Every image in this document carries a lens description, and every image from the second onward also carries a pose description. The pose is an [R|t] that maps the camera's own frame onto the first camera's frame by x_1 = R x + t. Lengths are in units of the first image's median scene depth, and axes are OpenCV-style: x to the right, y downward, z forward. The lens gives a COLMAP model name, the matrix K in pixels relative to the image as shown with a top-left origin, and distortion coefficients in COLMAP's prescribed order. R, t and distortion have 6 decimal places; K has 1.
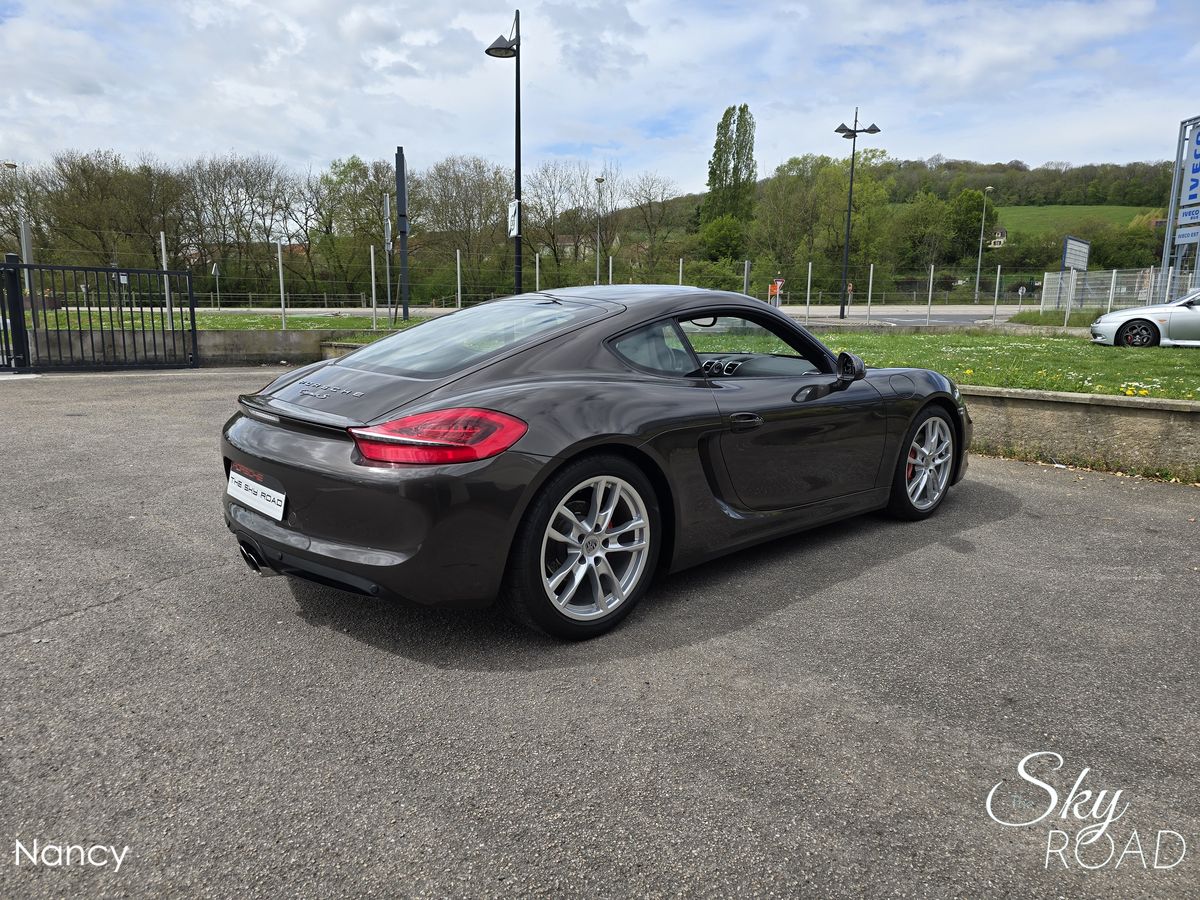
lens RADIAL K [[801.4, 0, 602.6], [0, 801.4, 452.9], [0, 0, 1]] dist [0.052127, -0.044537]
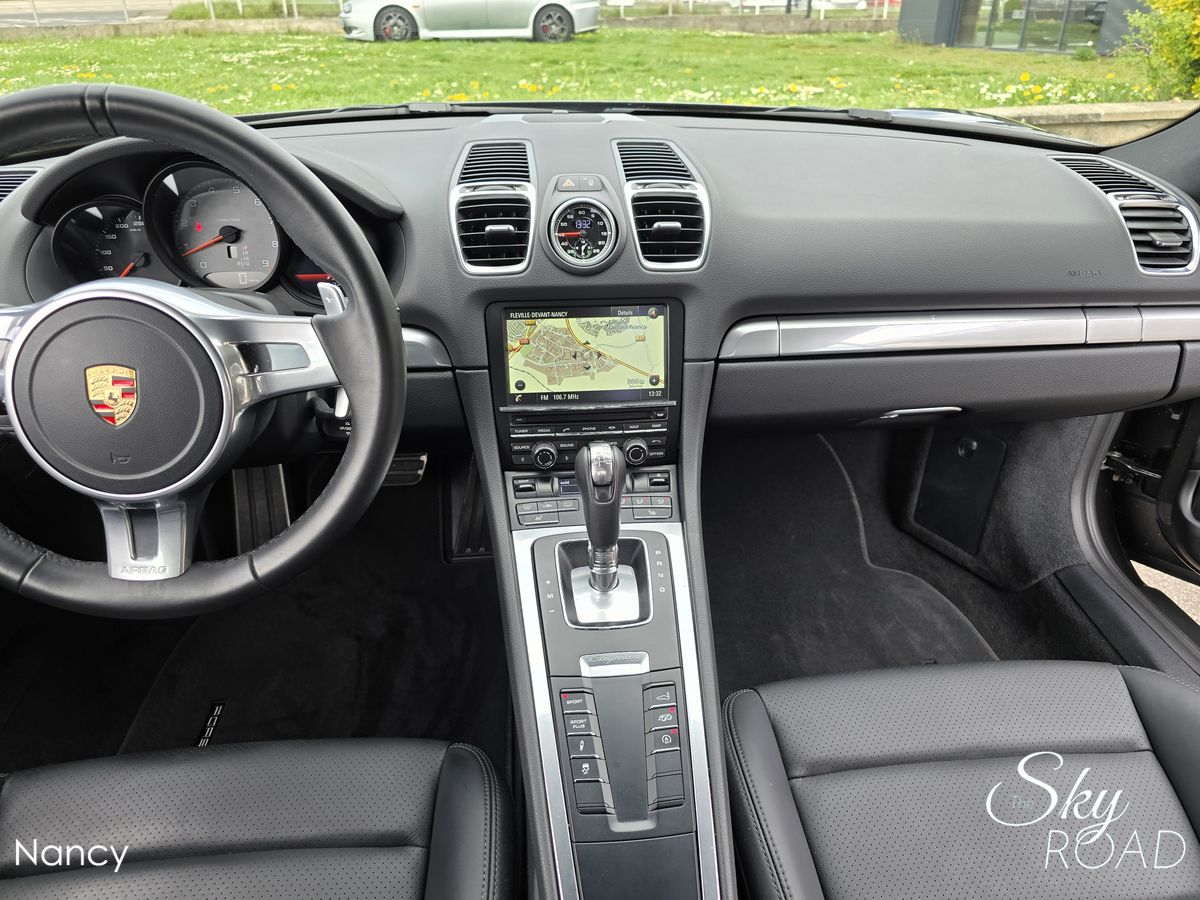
lens RADIAL K [[813.8, 0, 603.8], [0, 813.8, 462.1], [0, 0, 1]] dist [0.047181, -0.049077]
pose [[0.593489, -0.406389, 0.694708, 0.001222], [0.158975, 0.905346, 0.393795, -0.015046], [-0.788986, -0.123272, 0.601918, 0.104901]]
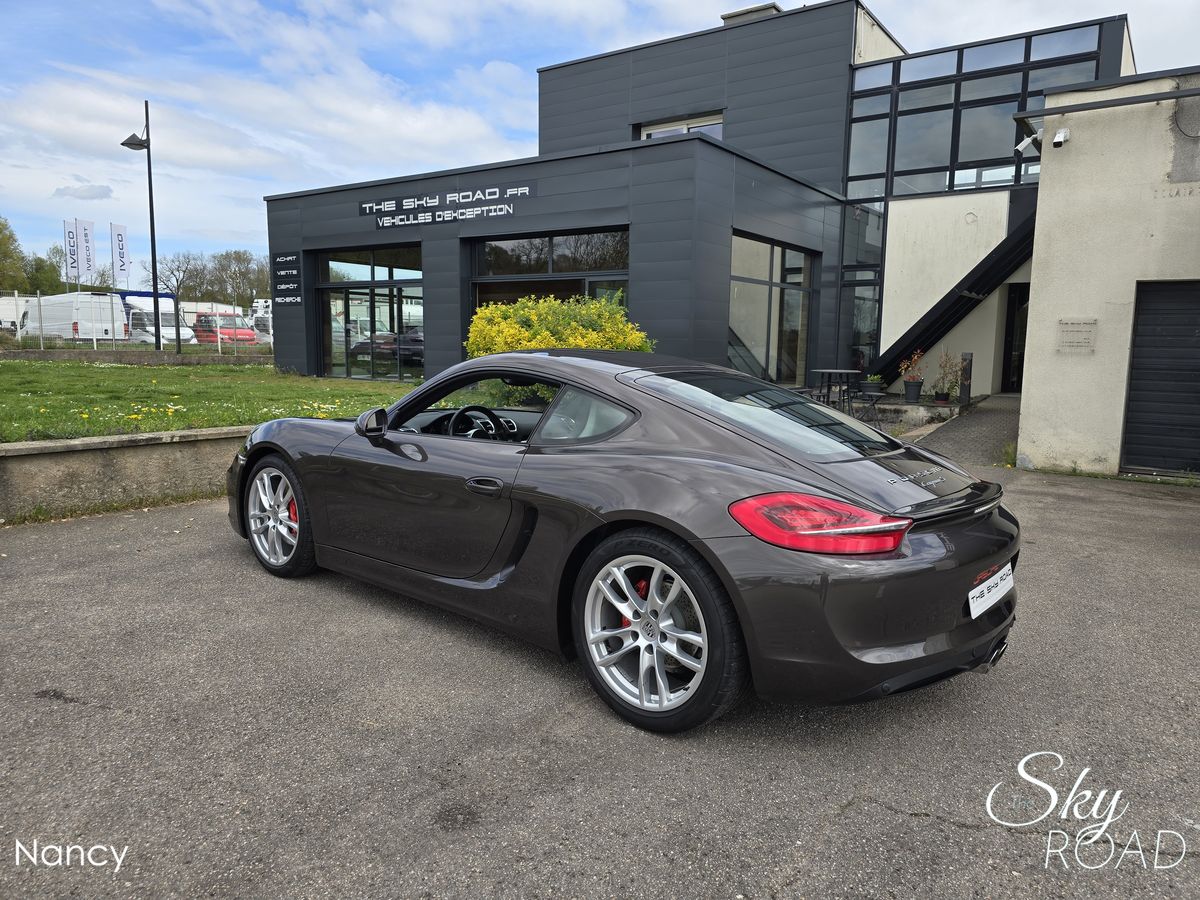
lens RADIAL K [[805.8, 0, 608.2], [0, 805.8, 439.1], [0, 0, 1]] dist [0.050731, -0.044088]
pose [[-0.143798, -0.133152, 0.980608, -0.098980], [0.151059, 0.976341, 0.154724, -0.026339], [-0.978010, 0.170378, -0.120282, 0.117038]]
